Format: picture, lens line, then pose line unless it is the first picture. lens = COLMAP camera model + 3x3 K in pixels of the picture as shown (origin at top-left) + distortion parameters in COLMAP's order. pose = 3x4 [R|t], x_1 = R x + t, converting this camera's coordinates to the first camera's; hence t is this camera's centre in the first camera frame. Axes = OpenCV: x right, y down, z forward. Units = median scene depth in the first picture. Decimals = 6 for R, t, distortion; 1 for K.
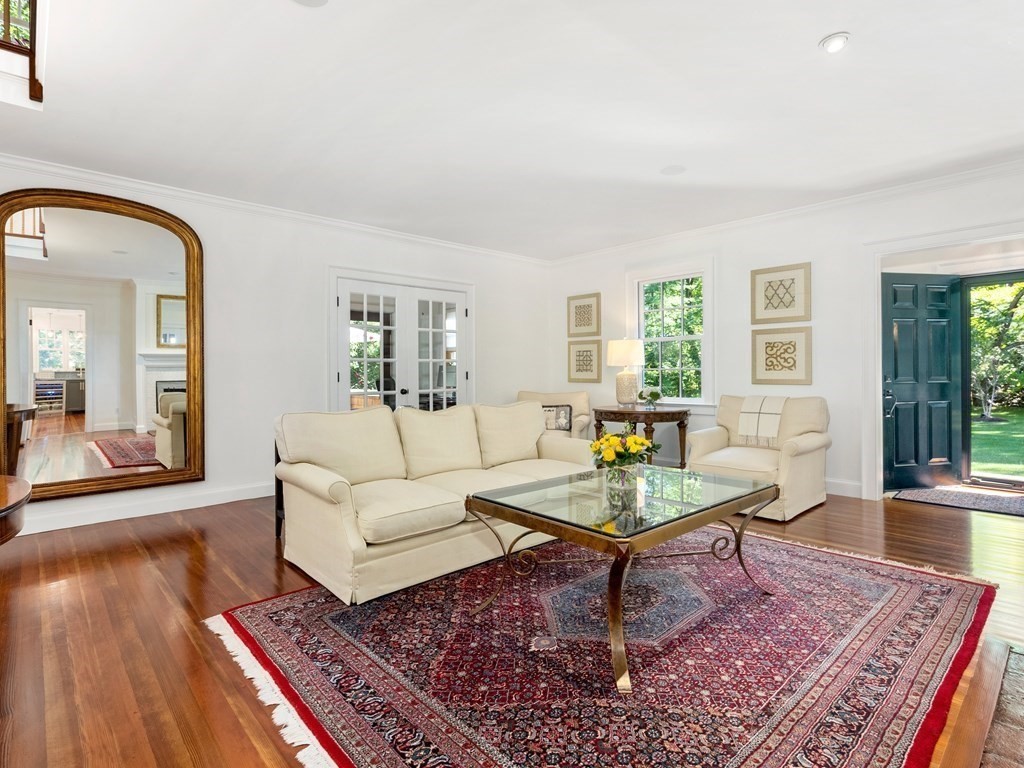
lens RADIAL K [[525.0, 0, 511.3], [0, 525.0, 378.0], [0, 0, 1]] dist [-0.010368, 0.004250]
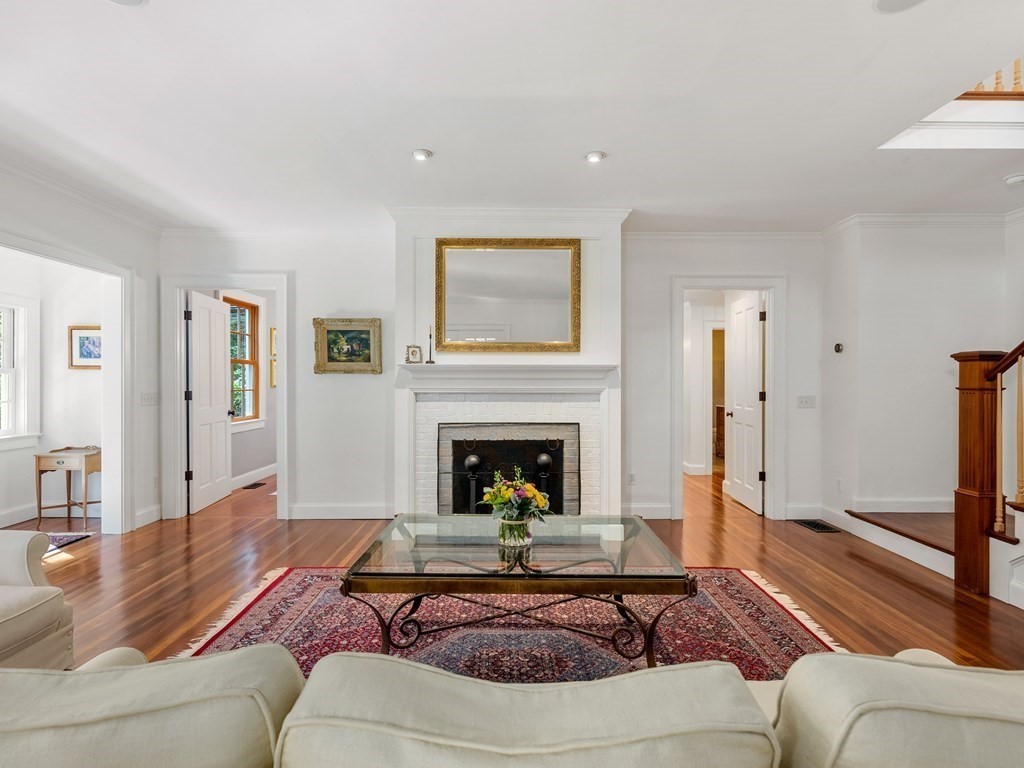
lens RADIAL K [[525.0, 0, 509.8], [0, 525.0, 382.2], [0, 0, 1]] dist [-0.010368, 0.004250]
pose [[-0.738004, 0.006598, 0.674764, -0.468055], [0.011320, 0.999933, 0.002603, -0.079639], [-0.674701, 0.009560, -0.738029, 2.008863]]
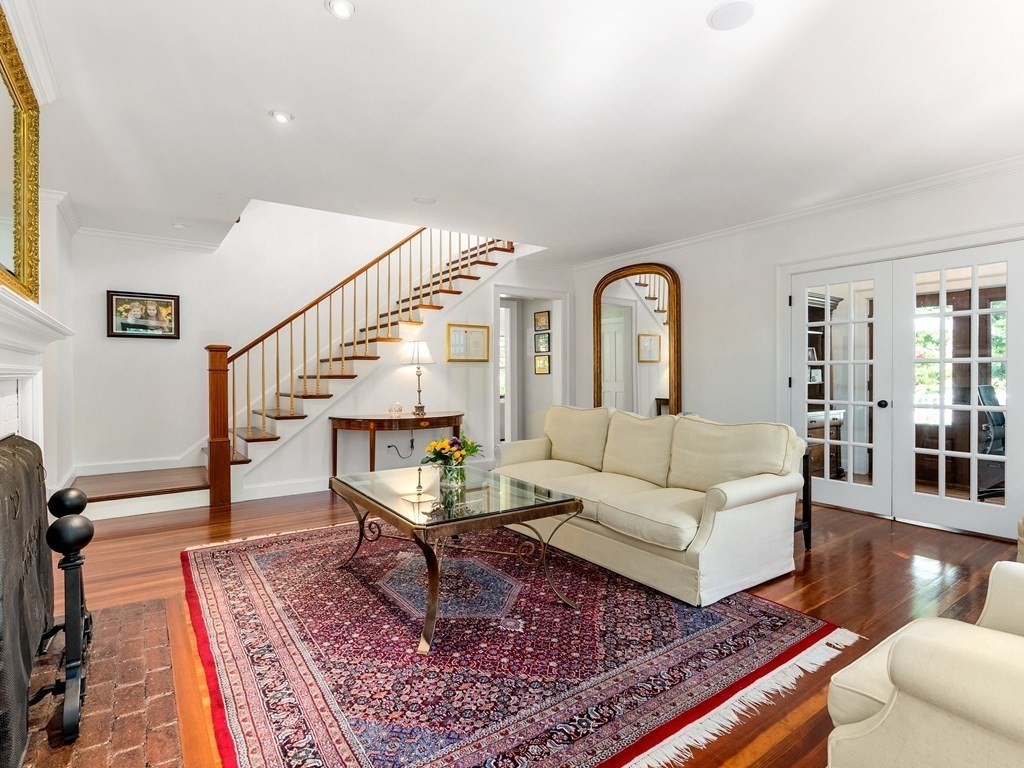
lens RADIAL K [[525.0, 0, 505.8], [0, 525.0, 377.5], [0, 0, 1]] dist [-0.010368, 0.004250]
pose [[-0.130257, 0.016573, -0.991342, 1.600854], [-0.004358, 0.999841, 0.017287, -0.055494], [0.991471, 0.006572, -0.130164, 1.524954]]
